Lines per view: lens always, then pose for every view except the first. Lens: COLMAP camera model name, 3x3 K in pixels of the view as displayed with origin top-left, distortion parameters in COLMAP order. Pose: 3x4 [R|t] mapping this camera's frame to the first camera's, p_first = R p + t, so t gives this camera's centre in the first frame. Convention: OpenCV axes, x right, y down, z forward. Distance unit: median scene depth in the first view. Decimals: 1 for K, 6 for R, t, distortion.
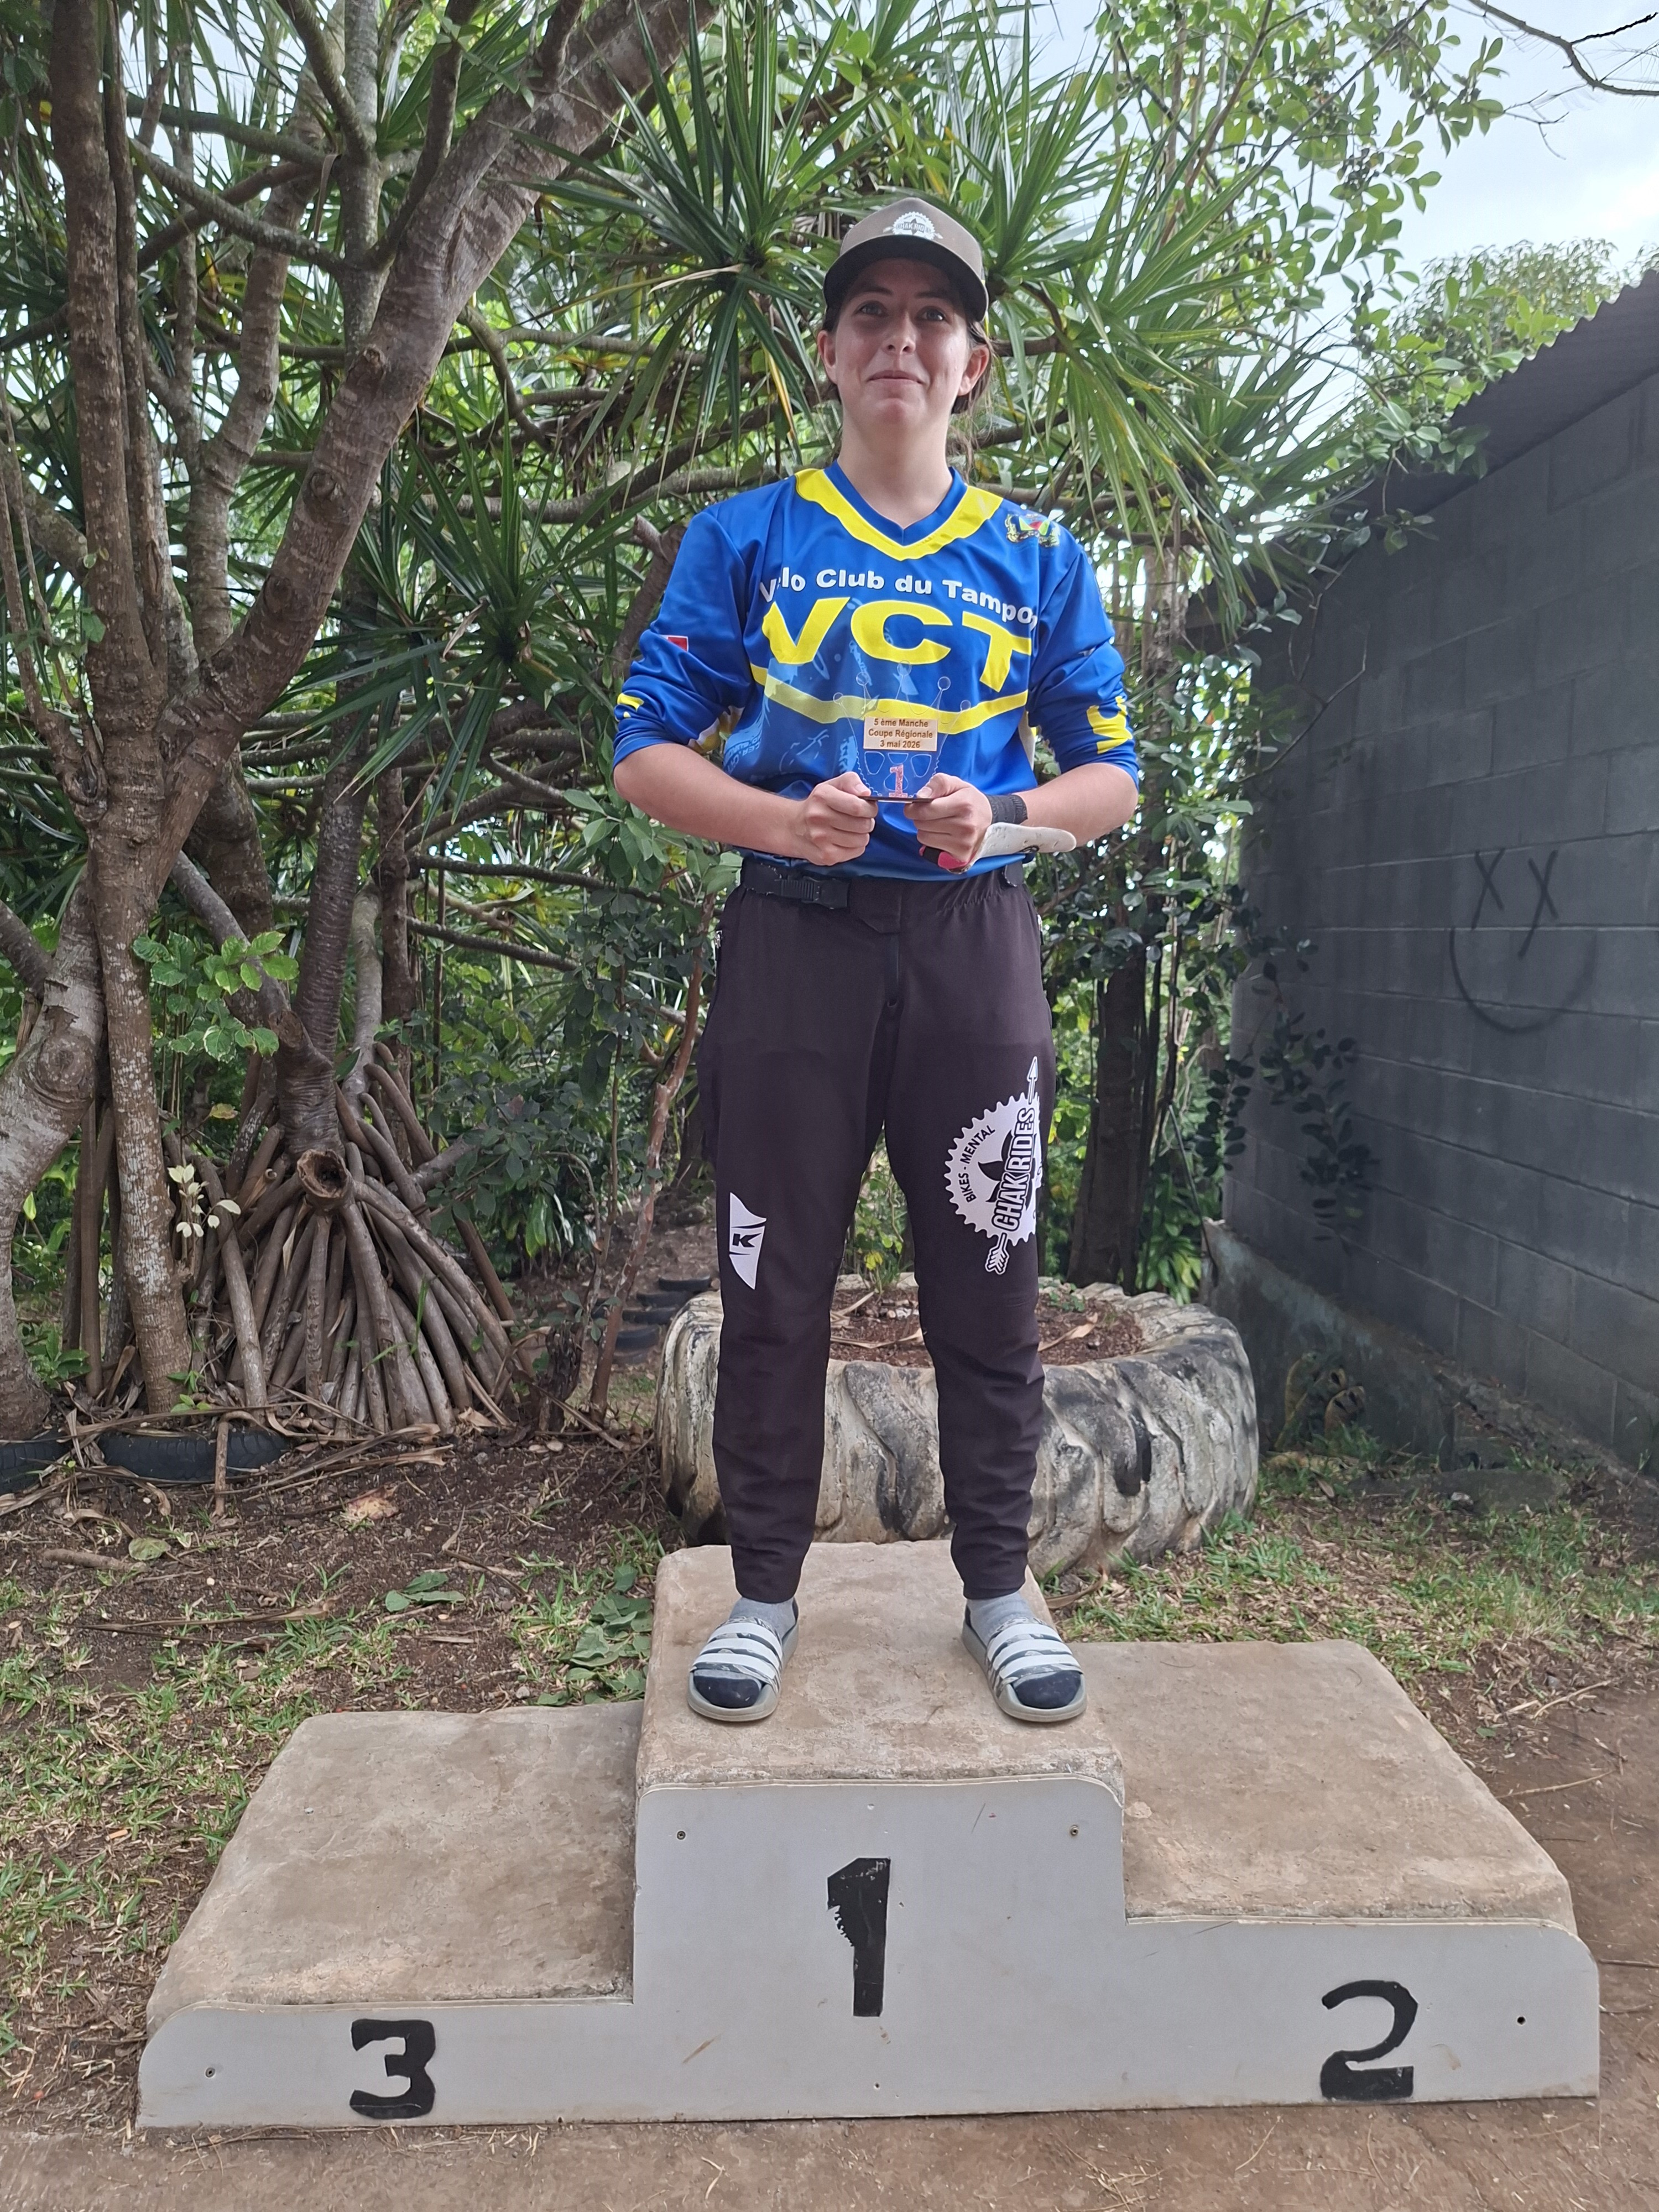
lens RADIAL K [[1577.0, 0, 829.9], [0, 1577.0, 1108.6], [0, 0, 1]] dist [0.051140, -0.068066]
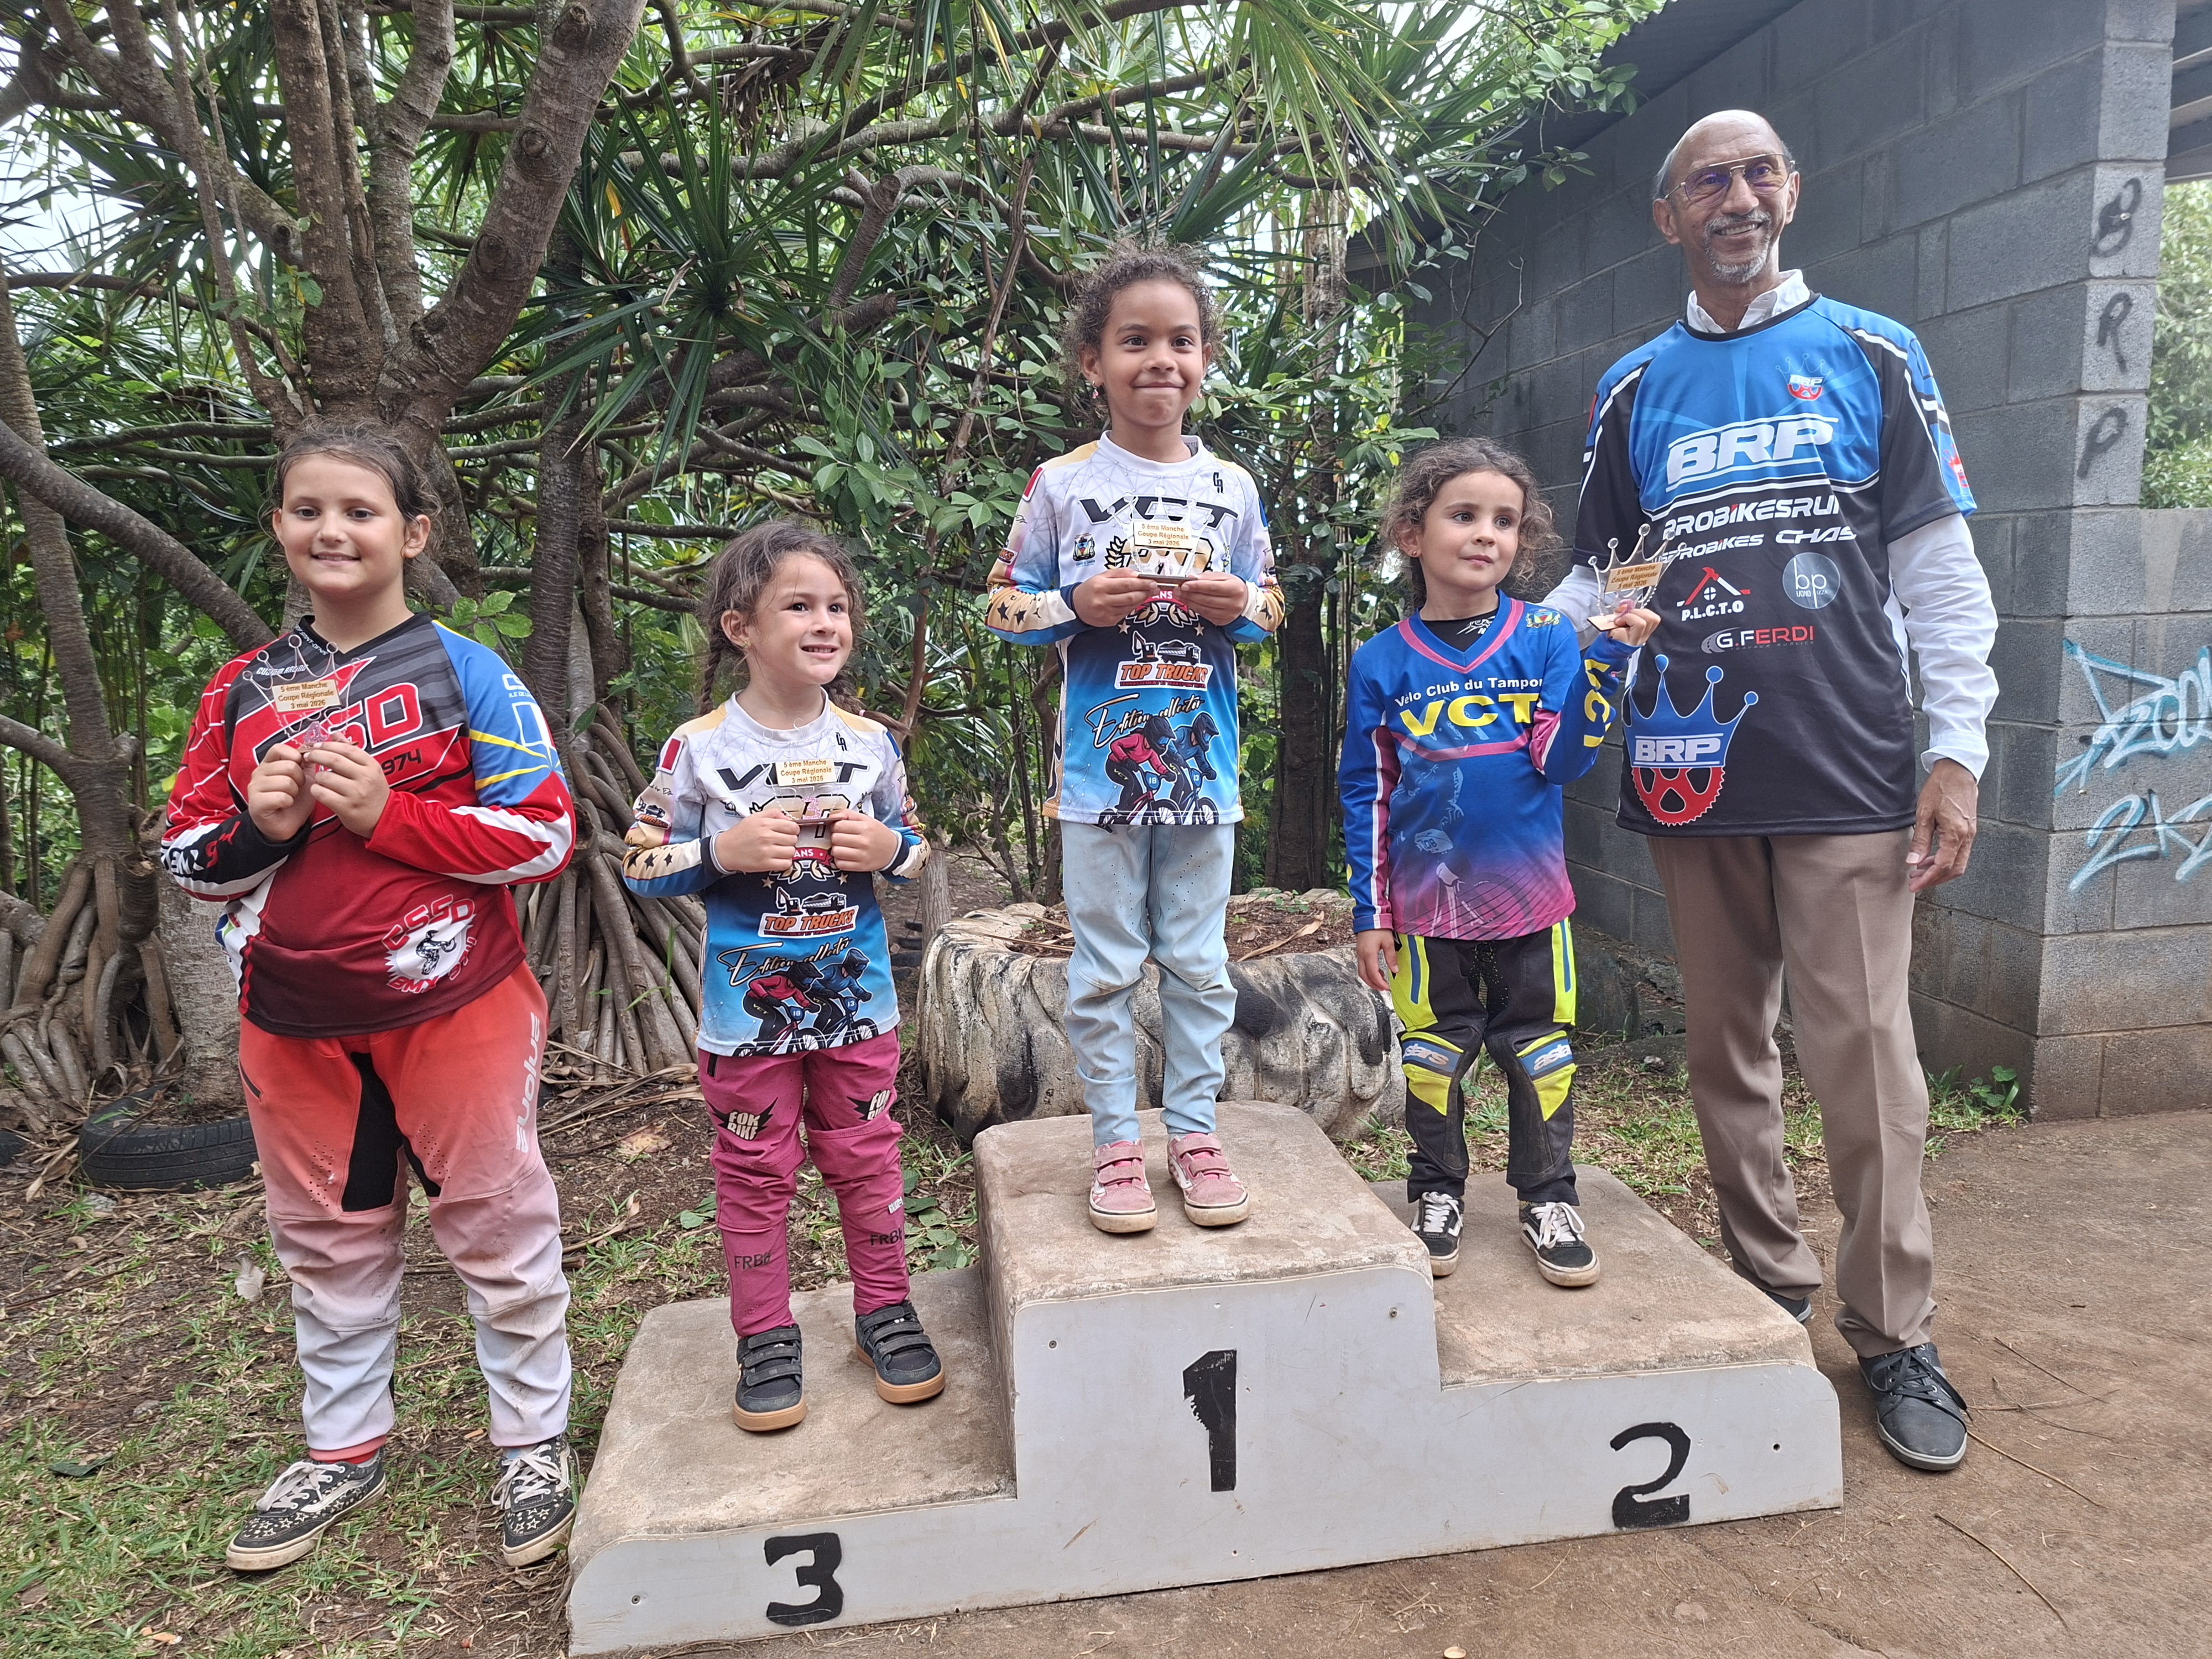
lens RADIAL K [[1562.8, 0, 1121.4], [0, 1562.8, 820.0], [0, 0, 1]] dist [0.074522, -0.102058]
pose [[0.994442, -0.058550, 0.087507, -0.061334], [0.055842, 0.997892, 0.033078, 0.026570], [-0.089259, -0.028008, 0.995615, -0.051520]]
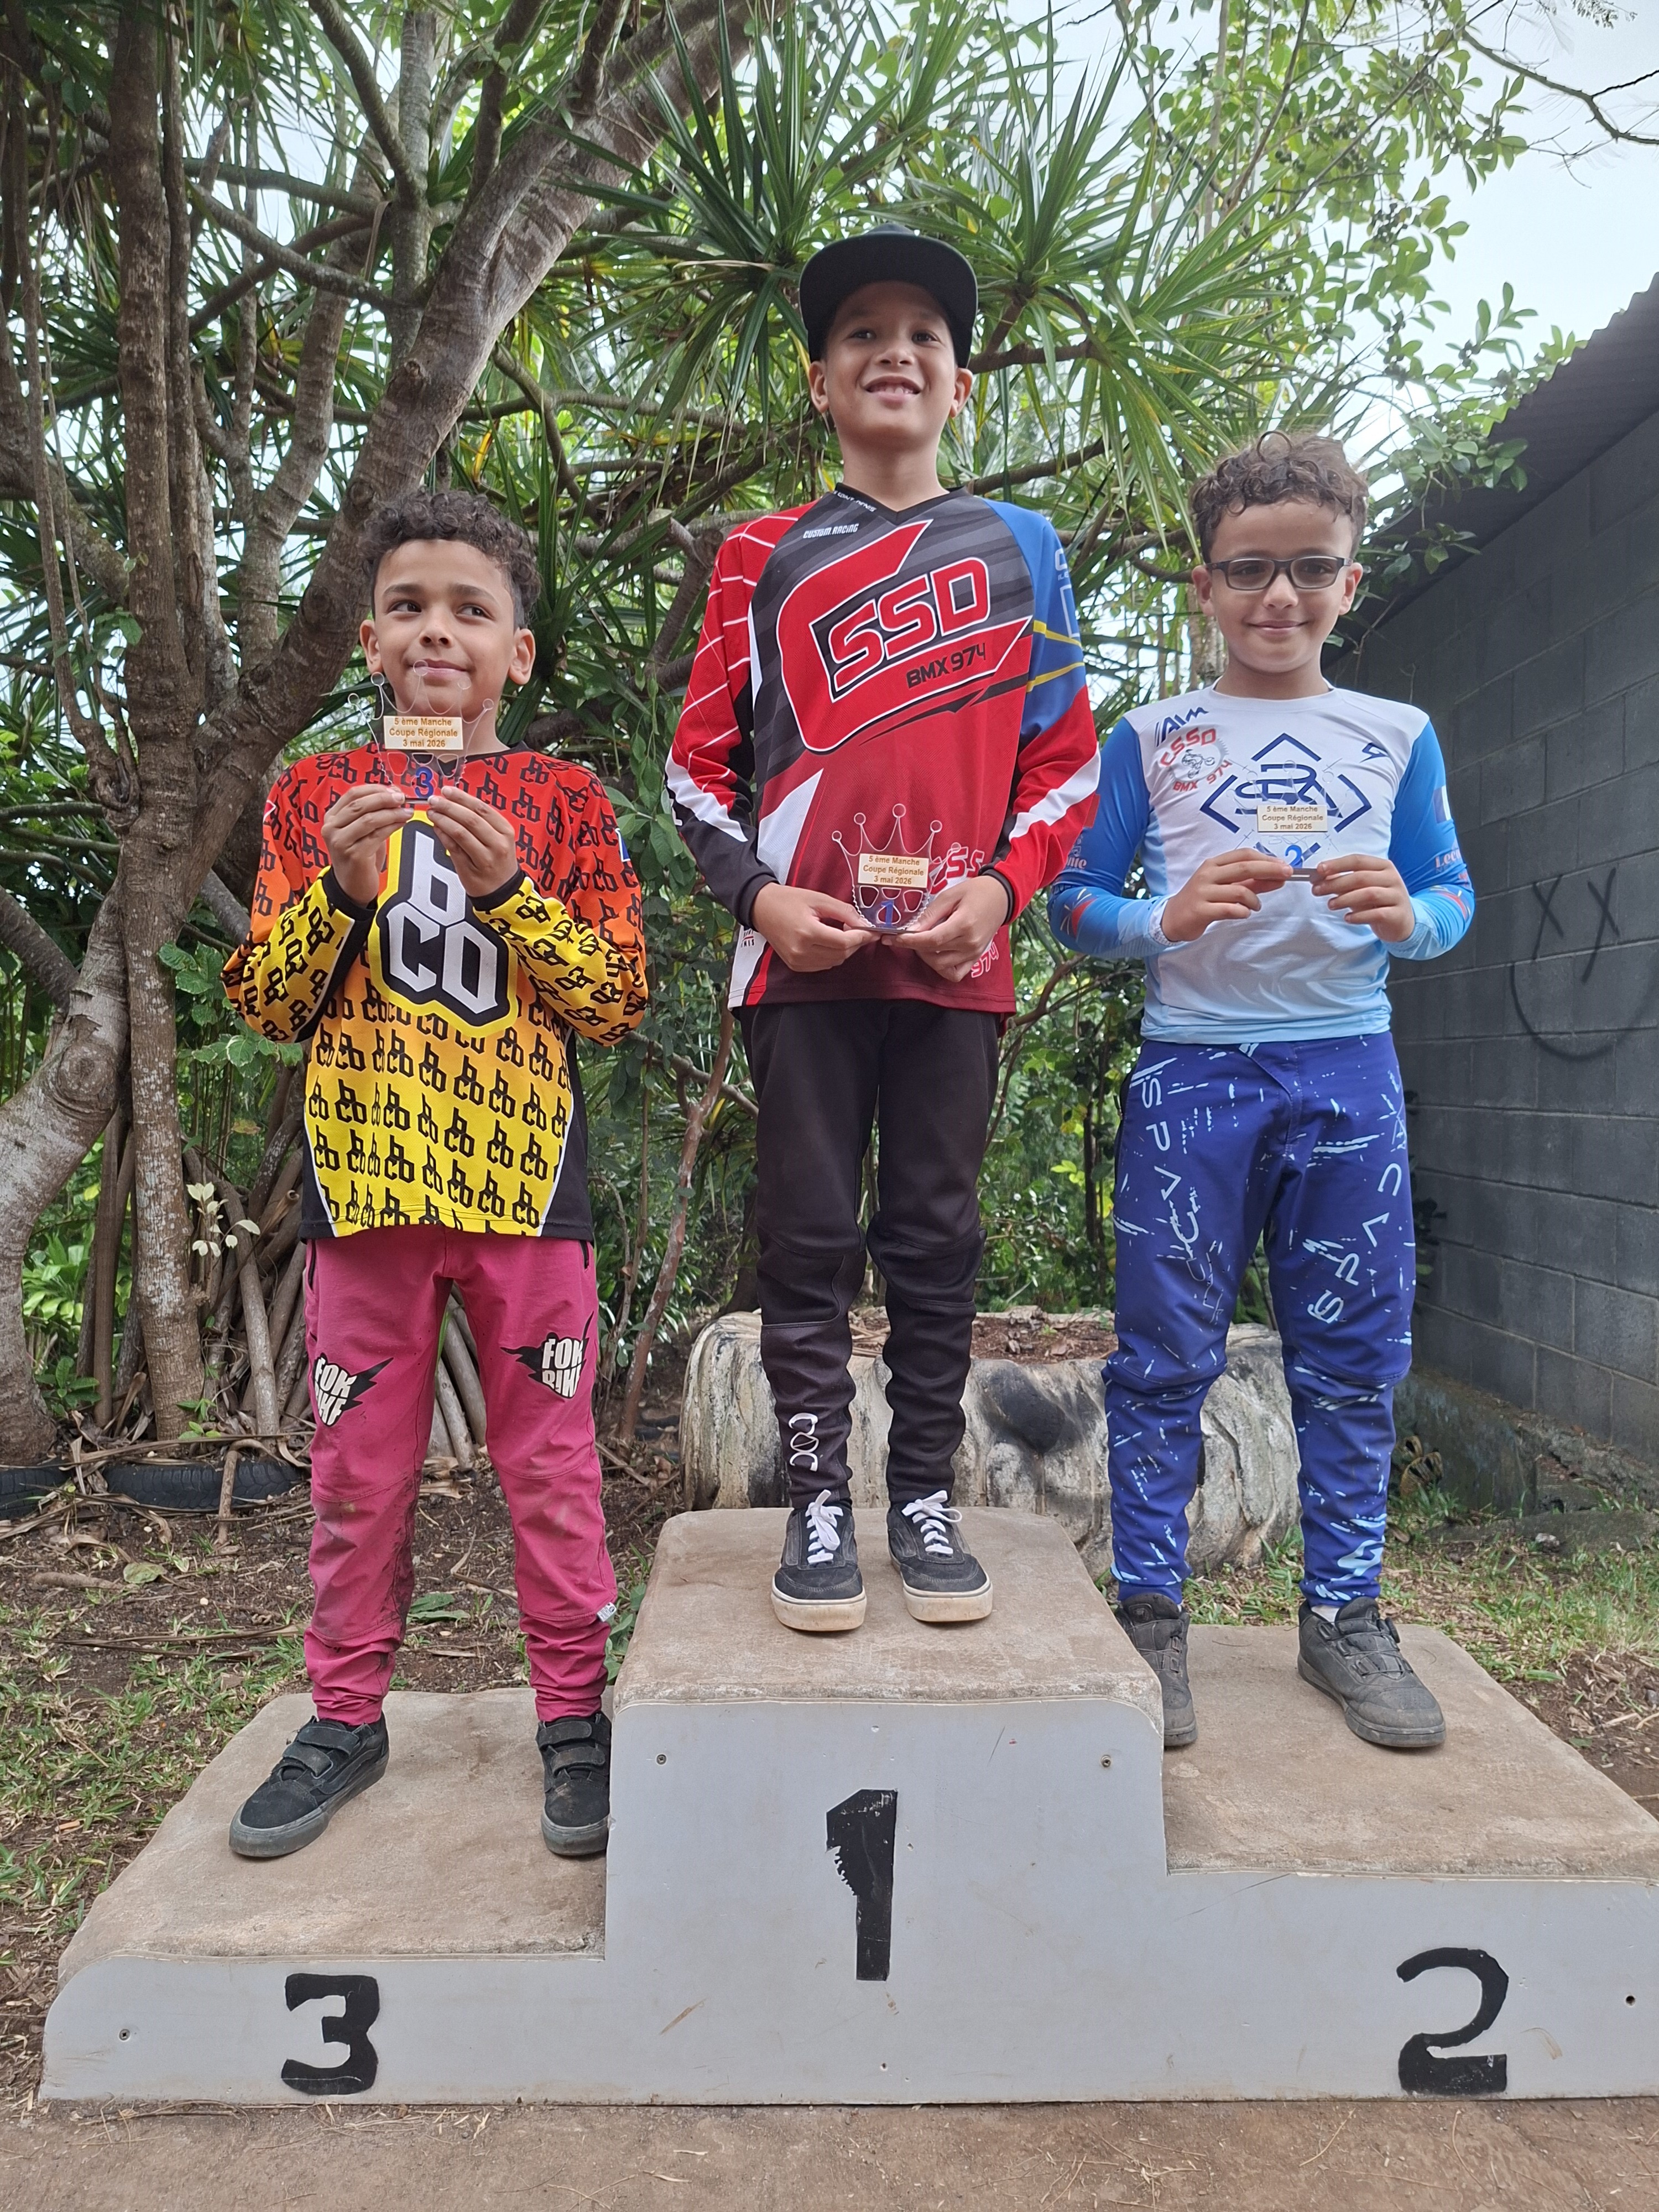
lens RADIAL K [[1580.1, 0, 849.8], [0, 1580.1, 1087.3], [0, 0, 1]] dist [0.046125, -0.059778]
pose [[0.999617, -0.002878, -0.027542, 0.018928], [0.000078, 0.994875, -0.101116, 0.088035], [0.027692, 0.101075, 0.994493, 0.041254]]
